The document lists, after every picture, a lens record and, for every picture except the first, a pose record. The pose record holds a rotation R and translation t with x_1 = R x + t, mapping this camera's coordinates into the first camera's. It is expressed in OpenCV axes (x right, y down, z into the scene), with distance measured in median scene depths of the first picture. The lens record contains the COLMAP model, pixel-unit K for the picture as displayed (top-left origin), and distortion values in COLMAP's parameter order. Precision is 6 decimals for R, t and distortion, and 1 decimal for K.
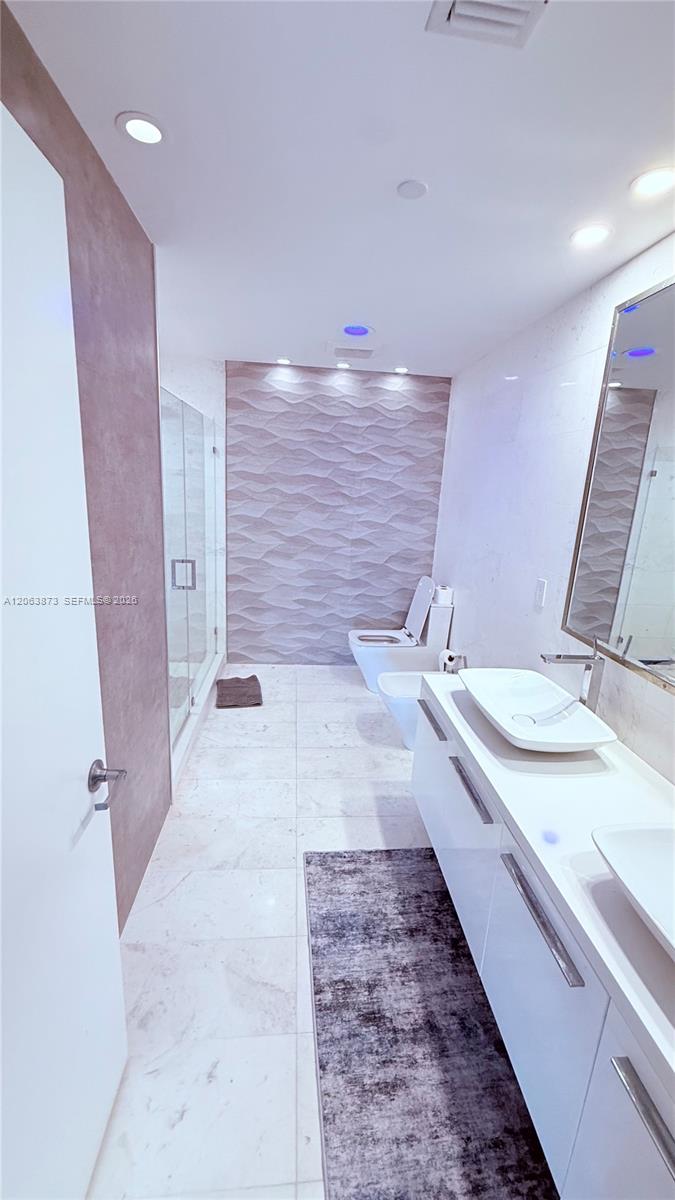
lens RADIAL K [[476.2, 0, 339.9], [0, 476.2, 599.1], [0, 0, 1]] dist [0.003461, 0.000110]
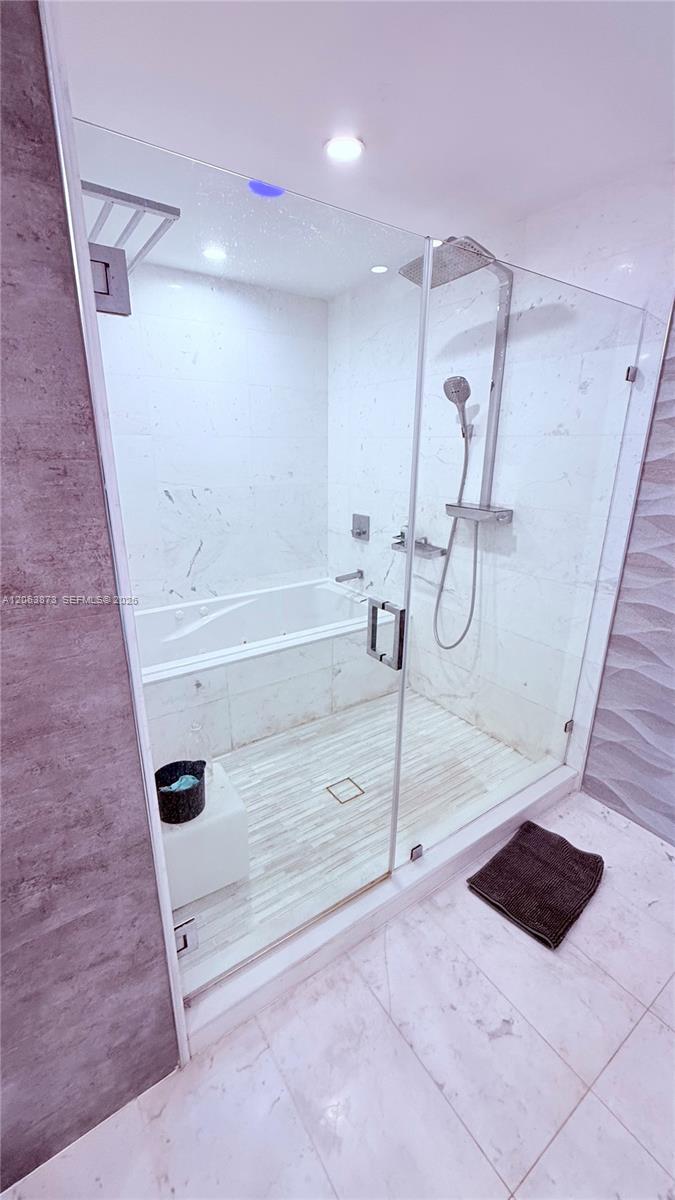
lens RADIAL K [[476.2, 0, 335.3], [0, 476.2, 594.9], [0, 0, 1]] dist [0.003461, 0.000110]
pose [[0.488445, 0.211221, -0.846645, 0.036217], [-0.190700, 0.972646, 0.132638, -0.103694], [0.851502, 0.096669, 0.515364, 0.507094]]
